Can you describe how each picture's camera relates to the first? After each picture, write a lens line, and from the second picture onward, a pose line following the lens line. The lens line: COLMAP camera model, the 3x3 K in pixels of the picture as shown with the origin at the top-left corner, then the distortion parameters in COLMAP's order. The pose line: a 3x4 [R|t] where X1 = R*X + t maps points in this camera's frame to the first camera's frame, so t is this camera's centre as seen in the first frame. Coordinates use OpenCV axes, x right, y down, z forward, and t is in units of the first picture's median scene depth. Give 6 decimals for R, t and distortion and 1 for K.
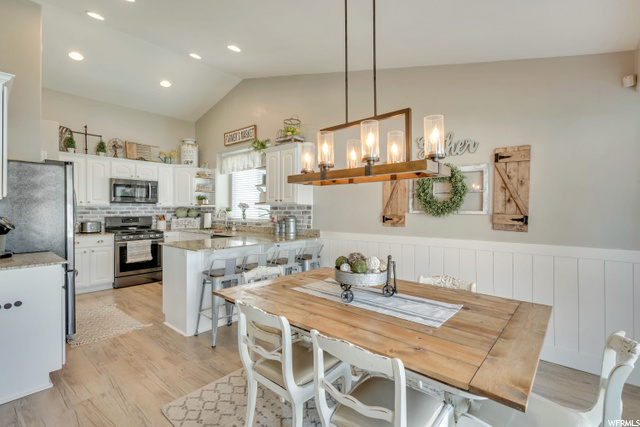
lens RADIAL K [[292.8, 0, 320.6], [0, 292.8, 210.7], [0, 0, 1]] dist [-0.003543, 0.000040]
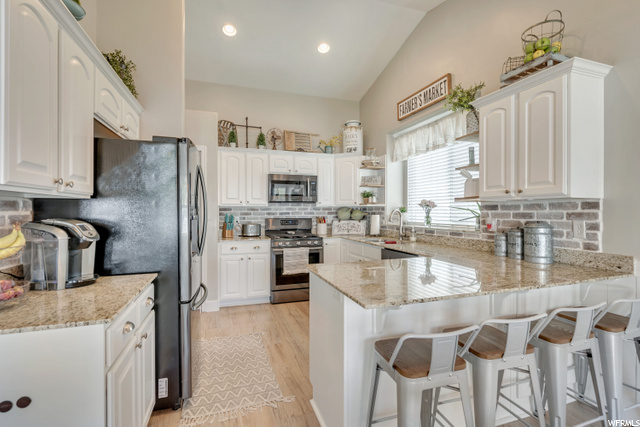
lens RADIAL K [[292.8, 0, 320.6], [0, 292.8, 210.7], [0, 0, 1]] dist [-0.003543, 0.000040]
pose [[0.859368, -0.001218, -0.511357, -0.140509], [0.000068, 0.999997, -0.002268, -0.000682], [0.511358, 0.001915, 0.859366, 0.325600]]
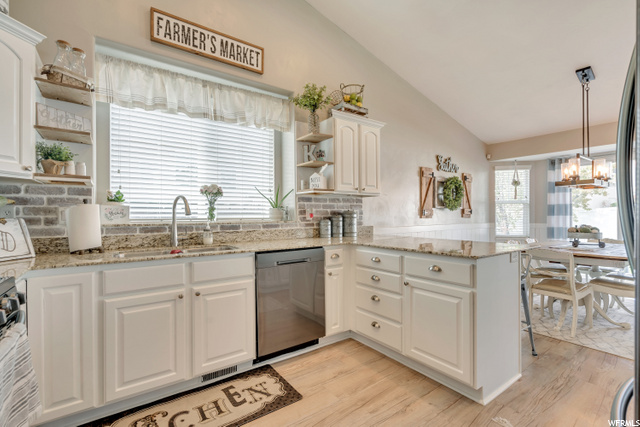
lens RADIAL K [[292.5, 0, 320.0], [0, 292.5, 213.5], [0, 0, 1]] dist [-0.001638, -0.000449]
pose [[0.242910, 0.005174, 0.970035, -0.732661], [0.005708, 0.999961, -0.006763, 0.025664], [-0.970032, 0.007179, 0.242871, 0.754619]]
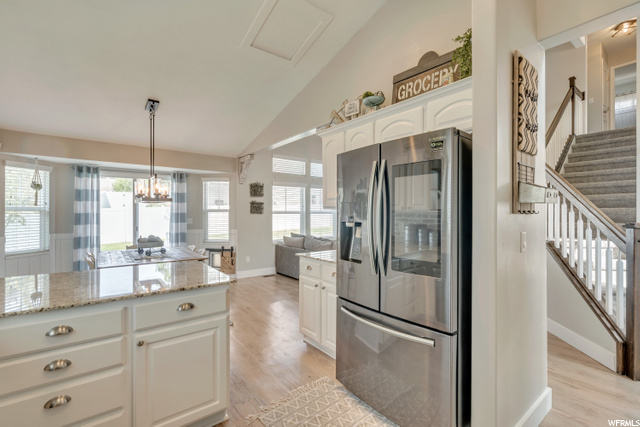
lens RADIAL K [[292.8, 0, 320.6], [0, 292.8, 210.7], [0, 0, 1]] dist [-0.003543, 0.000040]
pose [[-0.980221, 0.001405, 0.197899, -0.530369], [0.000751, 0.999994, -0.003381, -0.010747], [-0.197902, -0.003165, -0.980217, 0.997703]]
